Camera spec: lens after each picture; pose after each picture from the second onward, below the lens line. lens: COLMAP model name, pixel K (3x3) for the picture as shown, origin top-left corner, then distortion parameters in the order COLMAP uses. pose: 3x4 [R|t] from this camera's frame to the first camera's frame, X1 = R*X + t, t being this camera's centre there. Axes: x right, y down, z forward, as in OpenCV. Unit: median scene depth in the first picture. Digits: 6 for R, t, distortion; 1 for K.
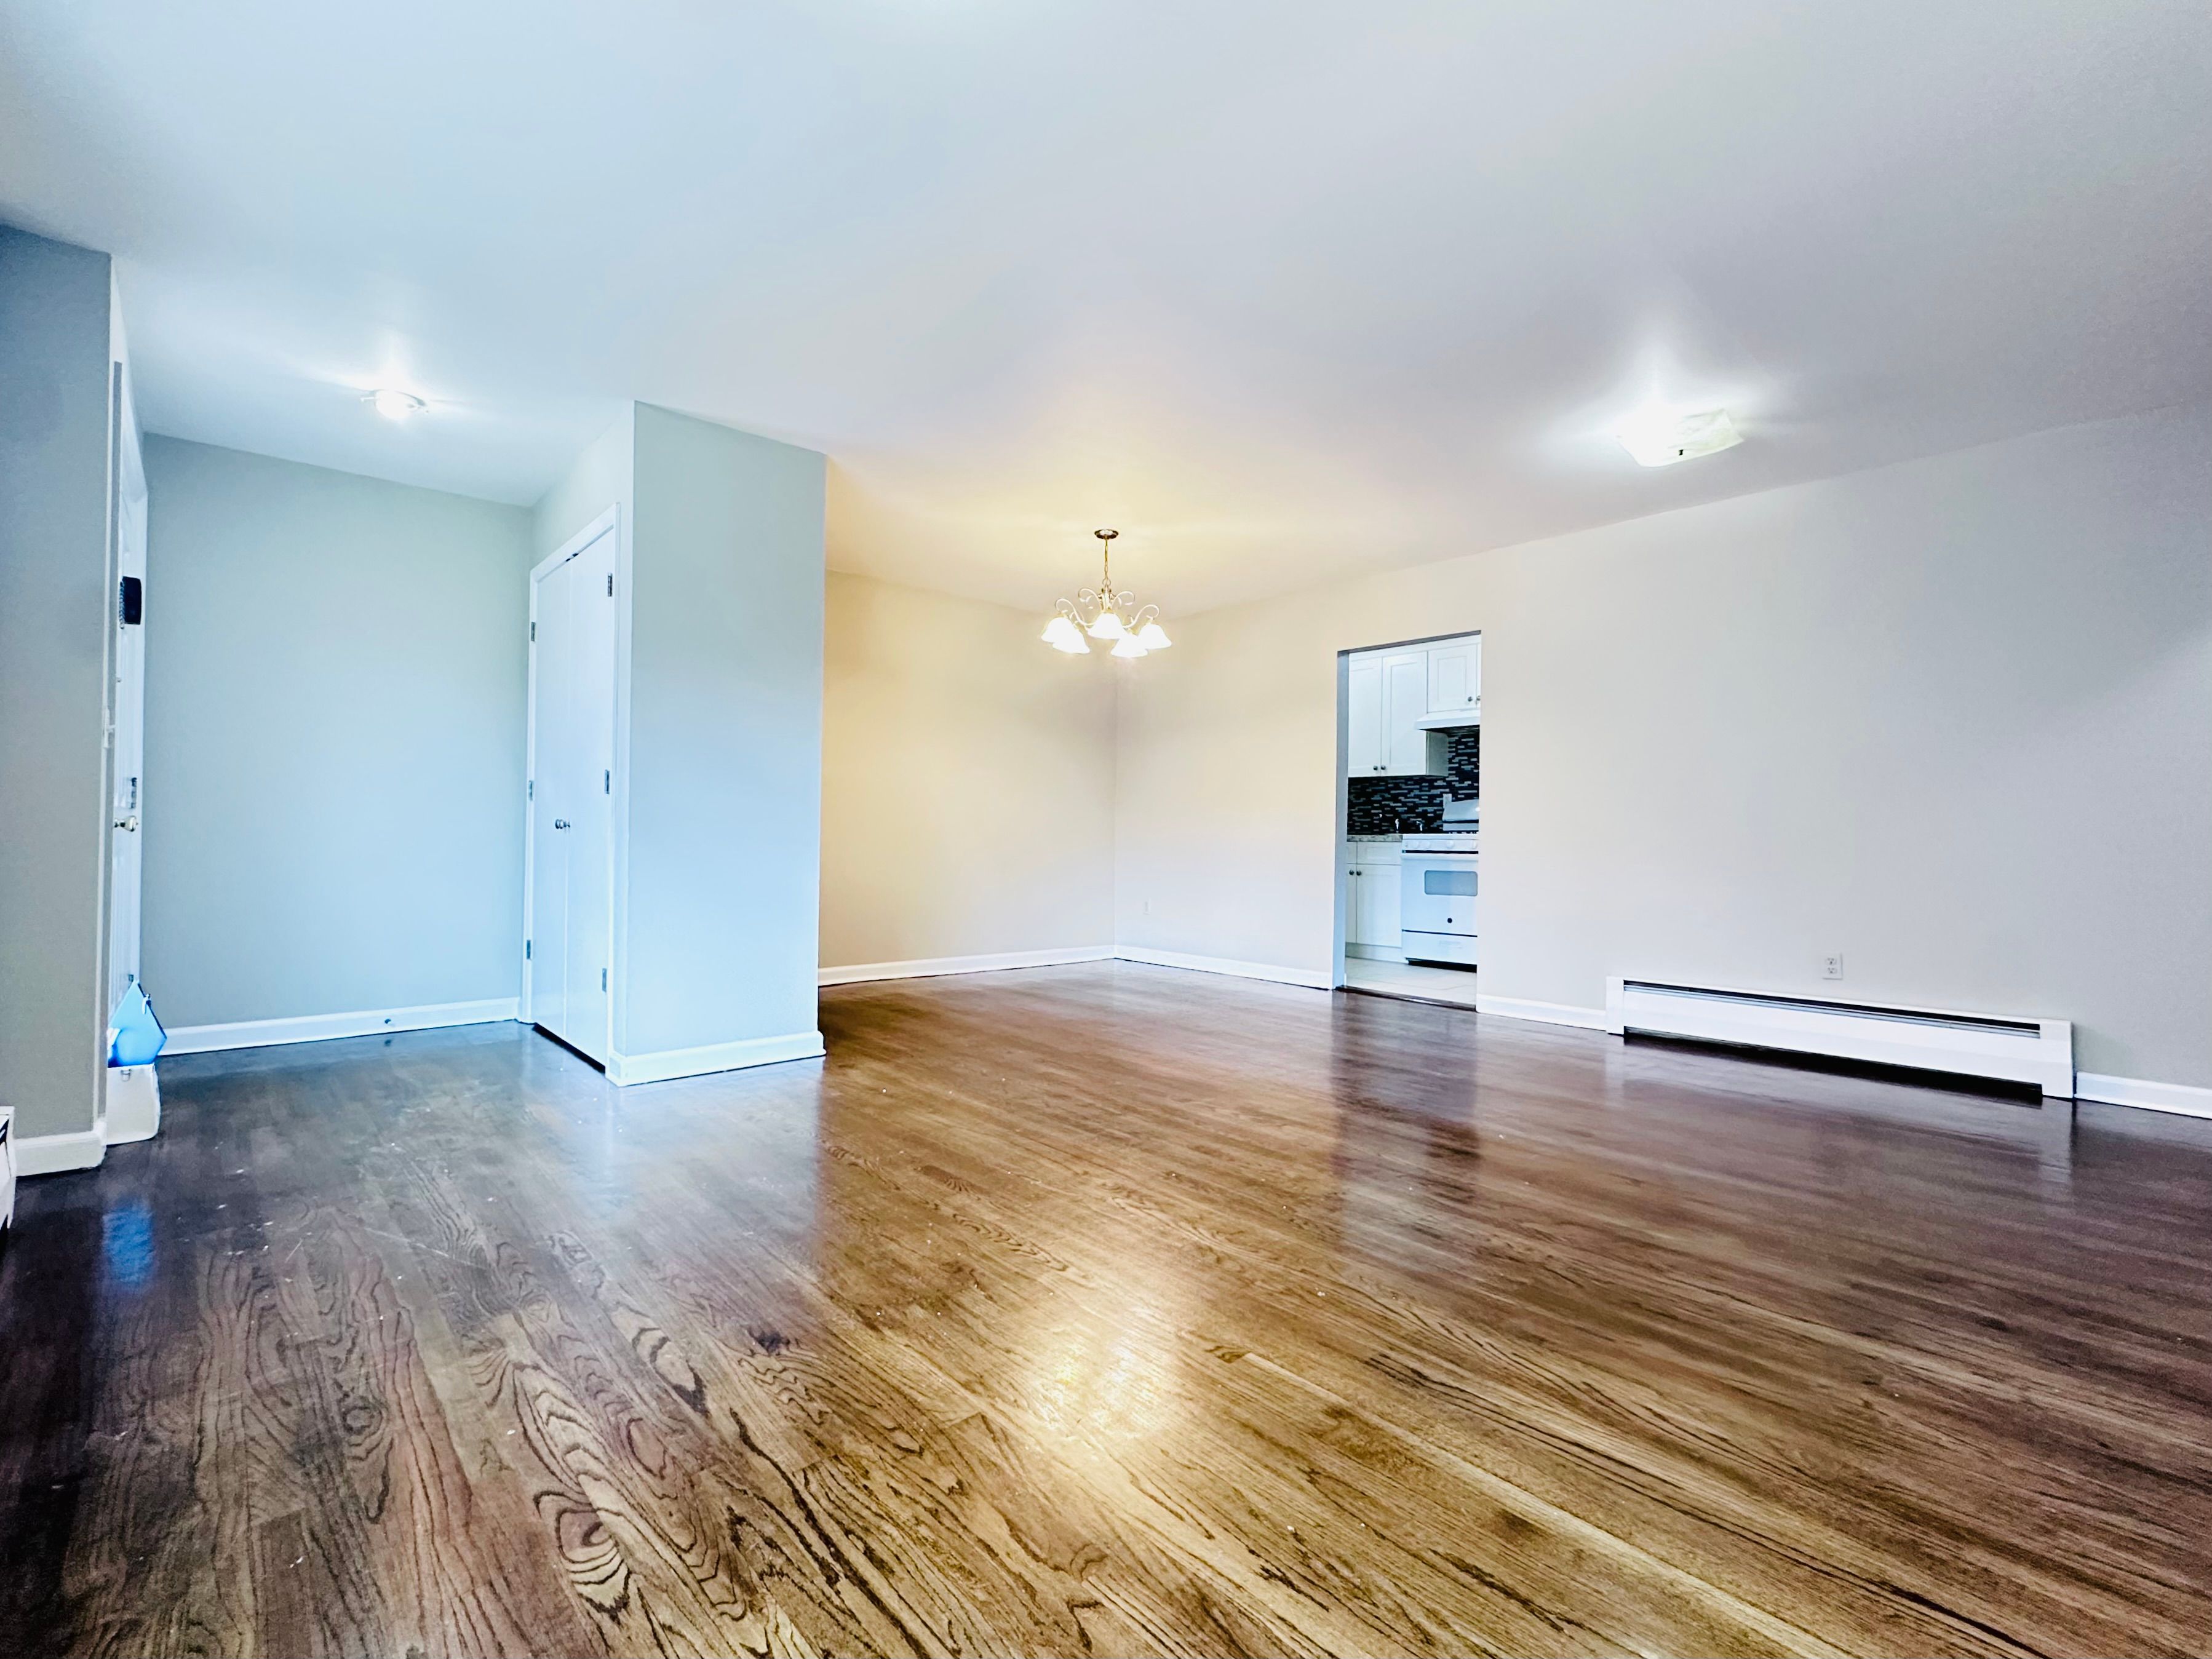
lens RADIAL K [[907.7, 0, 1054.8], [0, 907.7, 813.1], [0, 0, 1]] dist [0.000929, 0.000269]
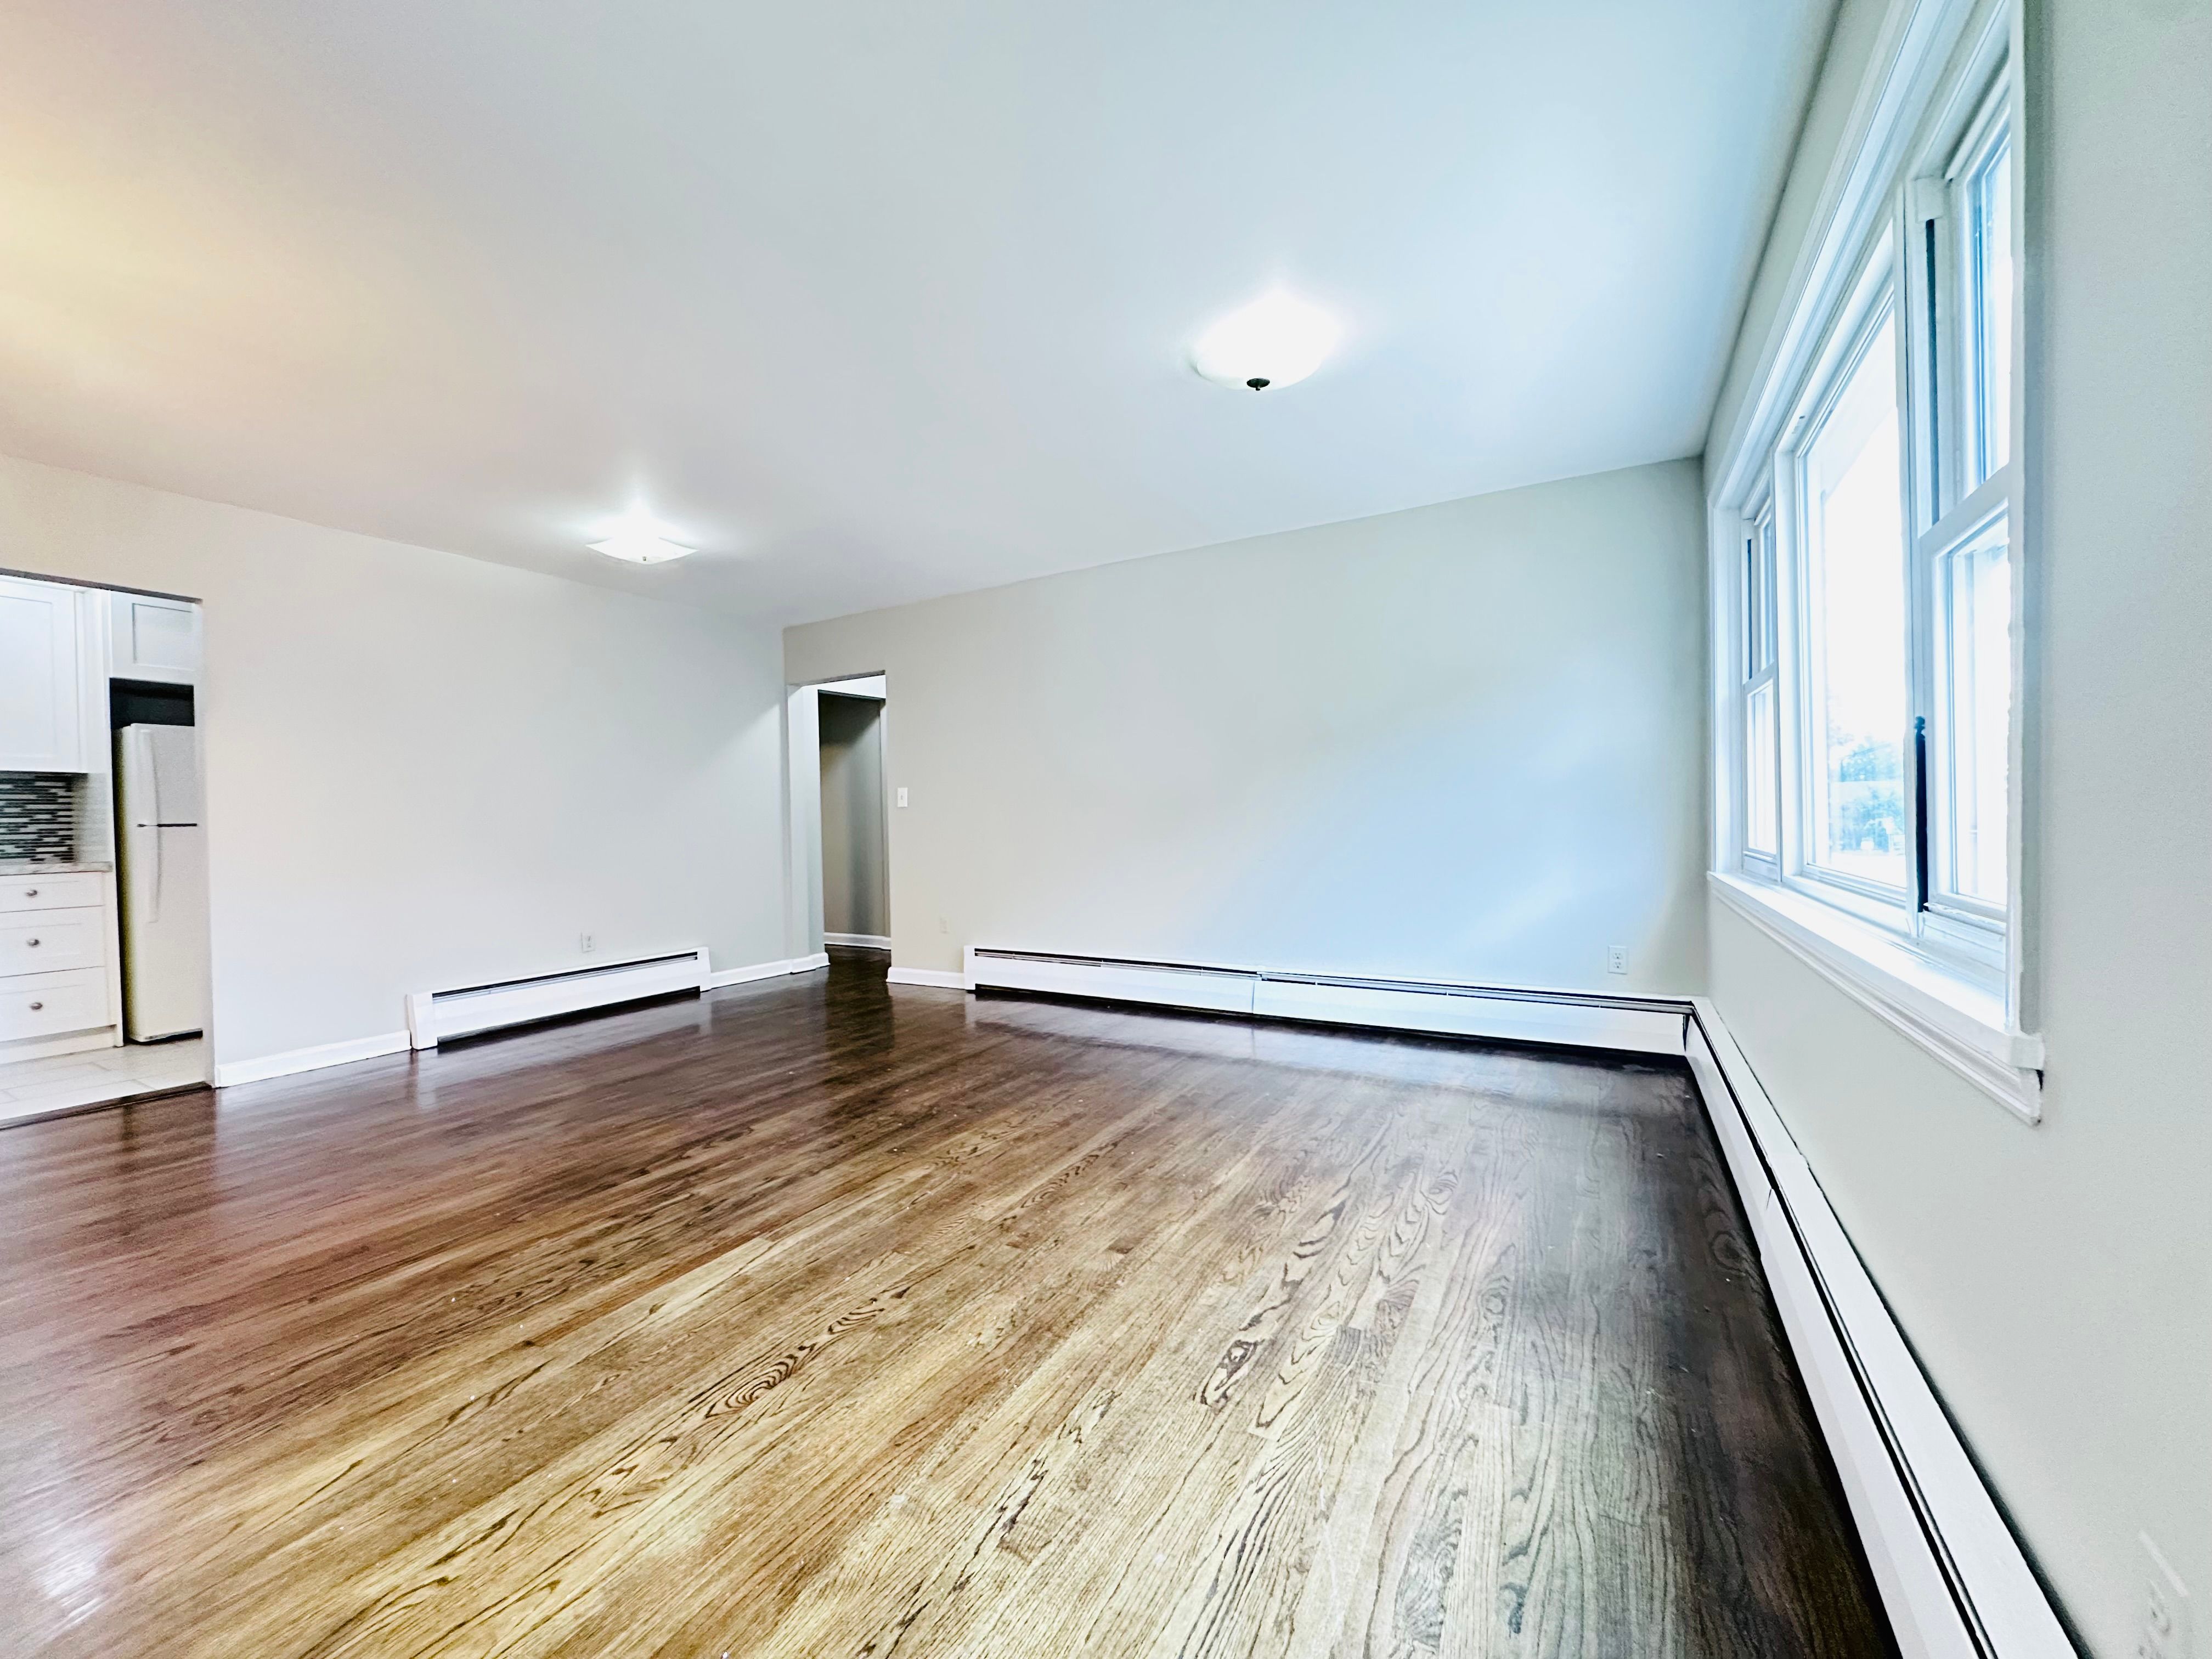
lens RADIAL K [[907.7, 0, 1084.9], [0, 907.7, 827.9], [0, 0, 1]] dist [0.000929, 0.000269]
pose [[-0.297109, -0.010541, 0.954785, -0.895362], [-0.001778, 0.999943, 0.010486, -0.022864], [-0.954842, 0.001418, -0.297111, 0.952052]]
